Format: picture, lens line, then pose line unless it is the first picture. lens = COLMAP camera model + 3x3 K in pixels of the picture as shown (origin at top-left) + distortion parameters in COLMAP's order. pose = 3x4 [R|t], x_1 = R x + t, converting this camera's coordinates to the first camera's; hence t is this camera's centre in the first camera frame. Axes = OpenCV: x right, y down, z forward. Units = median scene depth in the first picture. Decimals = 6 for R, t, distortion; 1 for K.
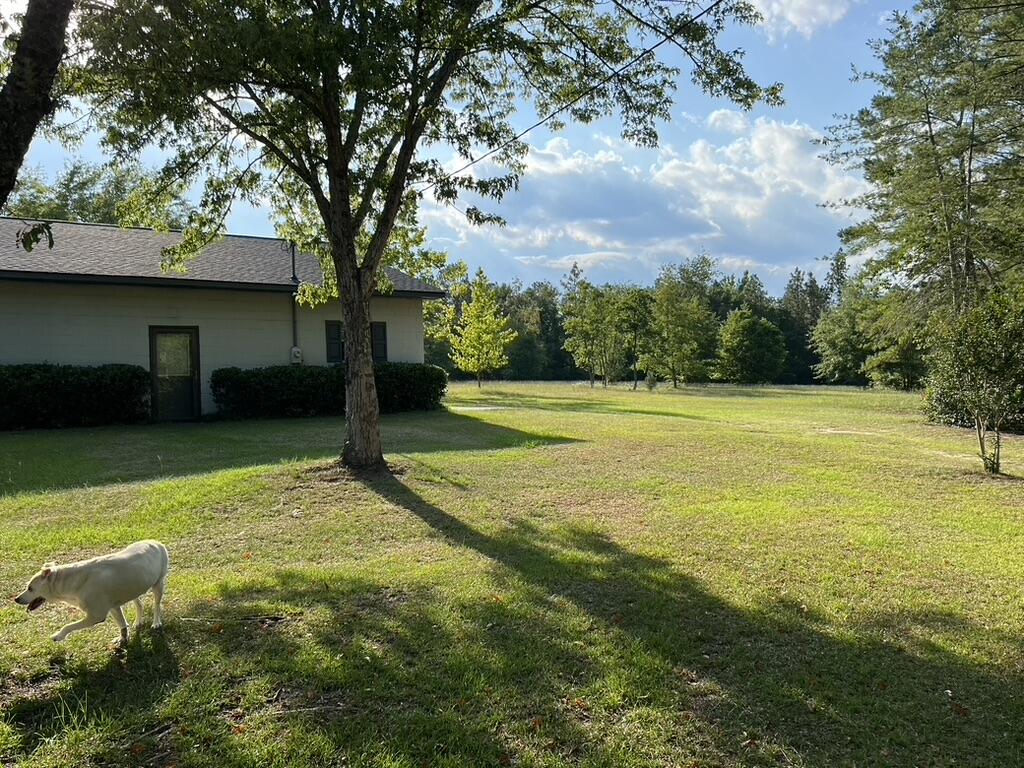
lens RADIAL K [[879.4, 0, 508.5], [0, 879.4, 380.4], [0, 0, 1]] dist [0.064450, -0.007751]
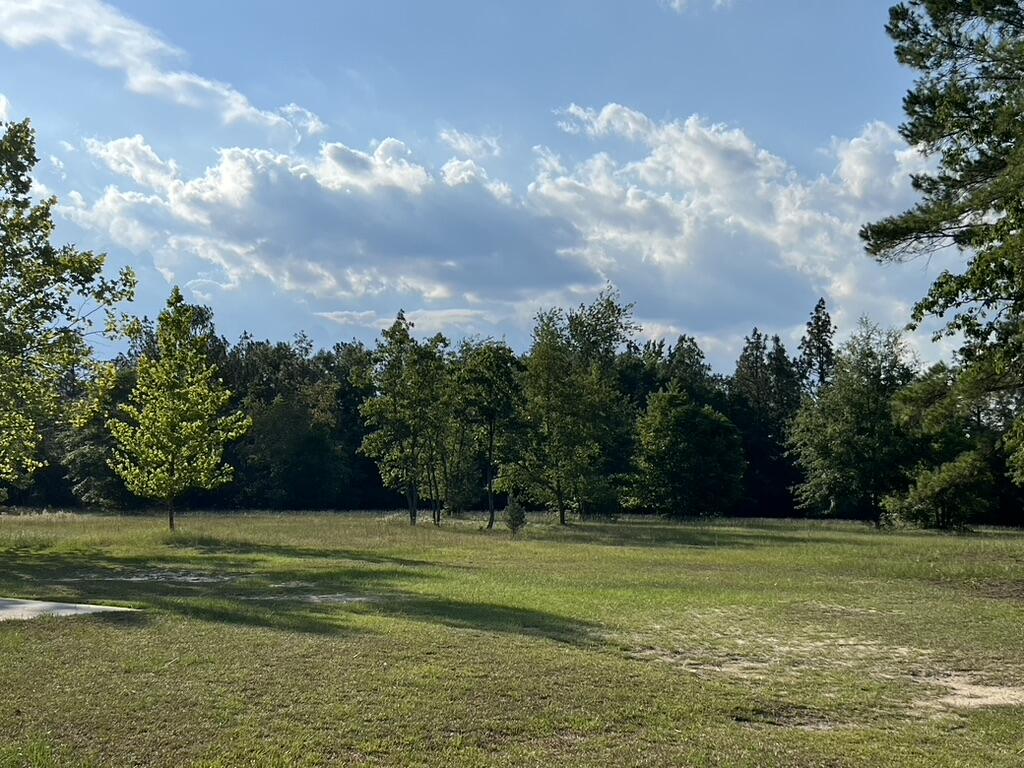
lens RADIAL K [[1300.6, 0, 512.0], [0, 1300.6, 384.0], [0, 0, 1]] dist [0.081799, -0.007288]
pose [[0.990053, 0.015947, 0.139786, 0.349632], [-0.003140, 0.995812, -0.091367, -0.039972], [-0.140657, 0.090019, 0.985957, 1.548691]]
